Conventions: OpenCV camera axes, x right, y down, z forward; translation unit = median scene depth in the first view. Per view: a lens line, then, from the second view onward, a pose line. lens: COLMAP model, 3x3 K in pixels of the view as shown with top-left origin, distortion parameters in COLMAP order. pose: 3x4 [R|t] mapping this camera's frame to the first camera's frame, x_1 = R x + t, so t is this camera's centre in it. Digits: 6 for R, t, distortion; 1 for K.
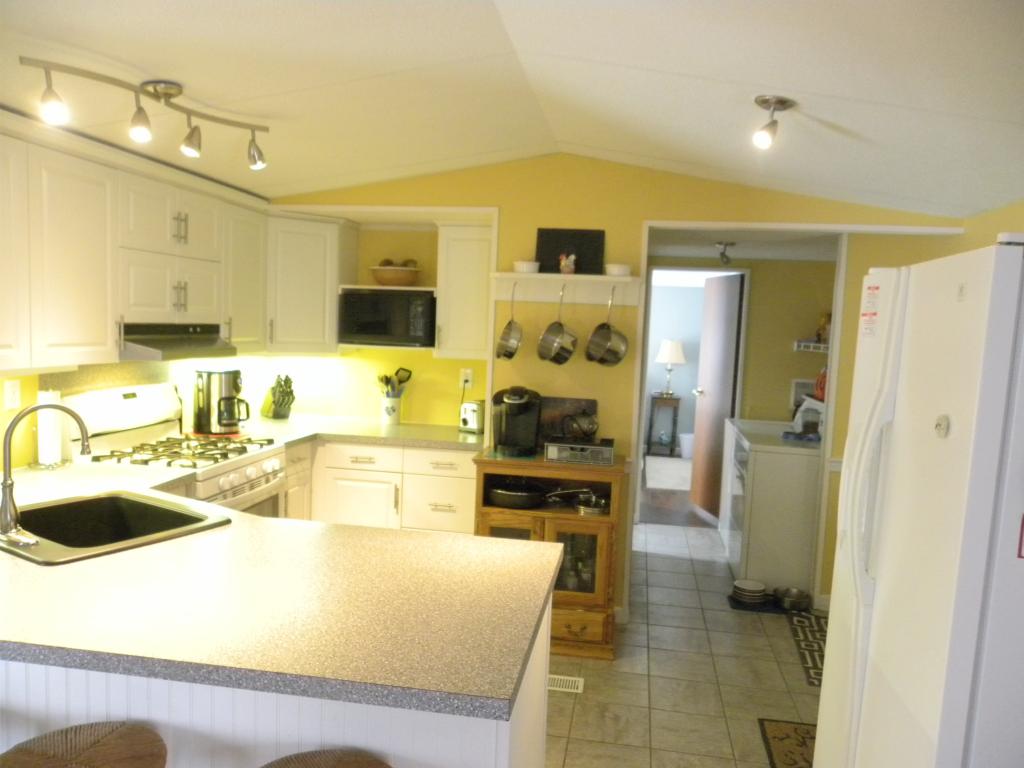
lens RADIAL K [[757.5, 0, 508.9], [0, 757.5, 384.7], [0, 0, 1]] dist [0.000096, -0.009631]
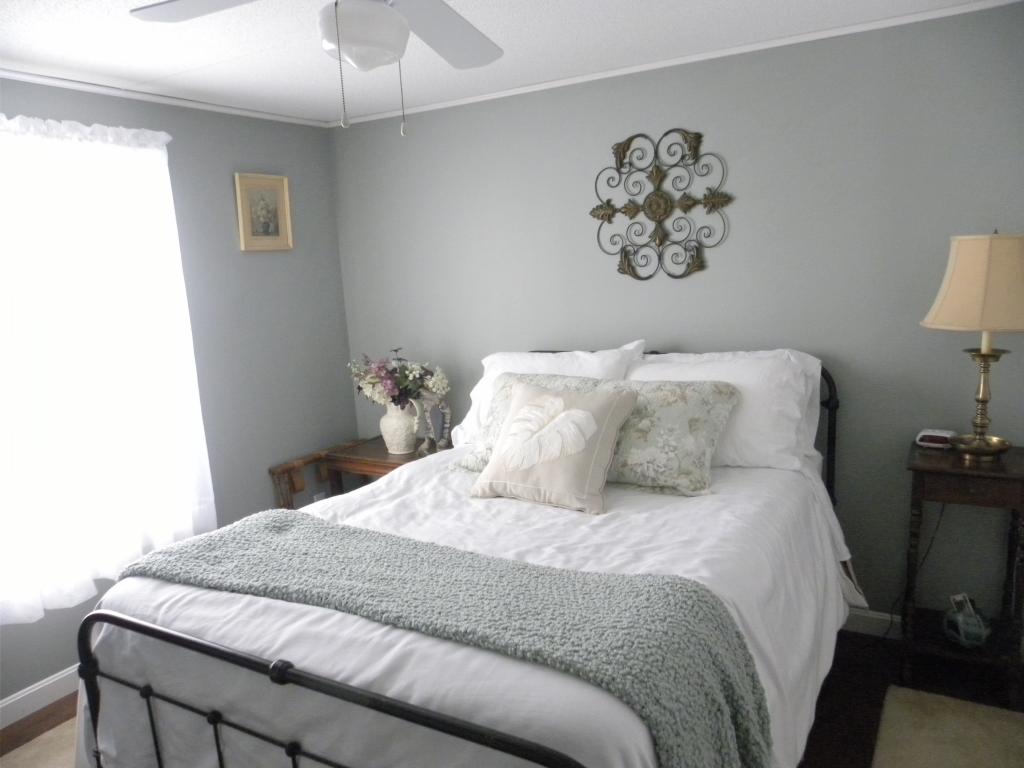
lens RADIAL K [[757.5, 0, 512.7], [0, 757.5, 385.3], [0, 0, 1]] dist [0.000096, -0.009631]
pose [[0.930817, -0.033574, -0.363941, 0.164538], [0.067419, 0.994456, 0.080693, -0.043258], [0.359214, -0.099647, 0.927920, 0.745337]]
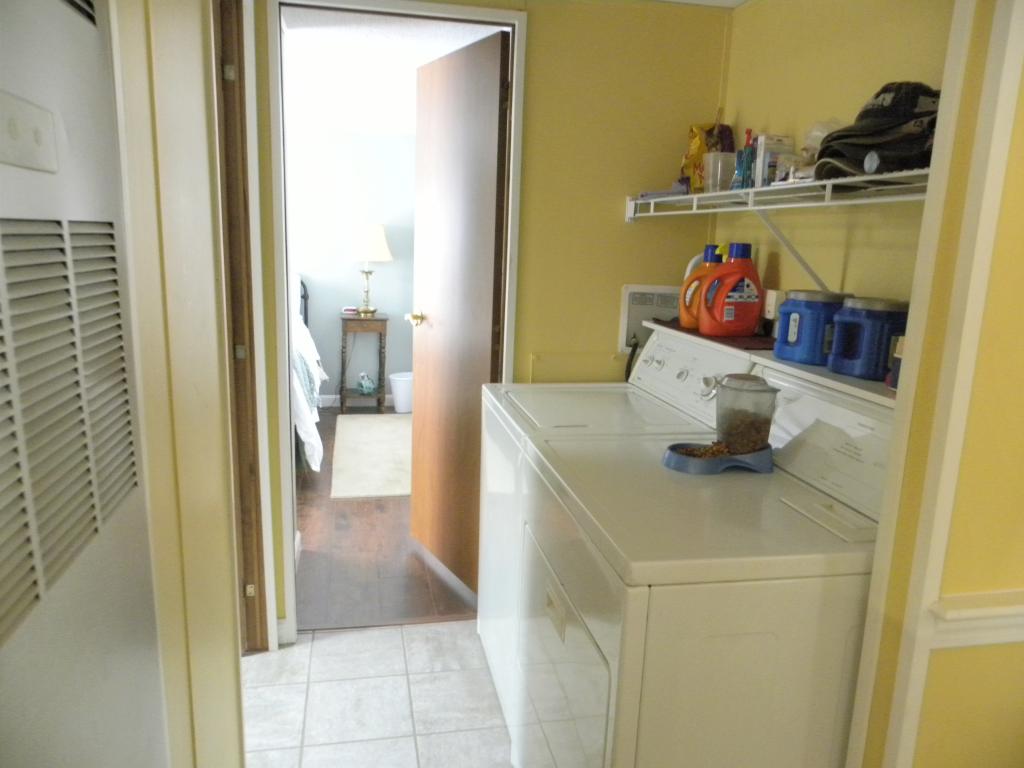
lens RADIAL K [[757.5, 0, 508.3], [0, 757.5, 385.9], [0, 0, 1]] dist [0.000096, -0.009631]
pose [[0.932688, -0.087016, 0.350030, 0.100635], [0.041260, 0.989832, 0.136128, -0.007870], [-0.358316, -0.112522, 0.926795, 0.398510]]
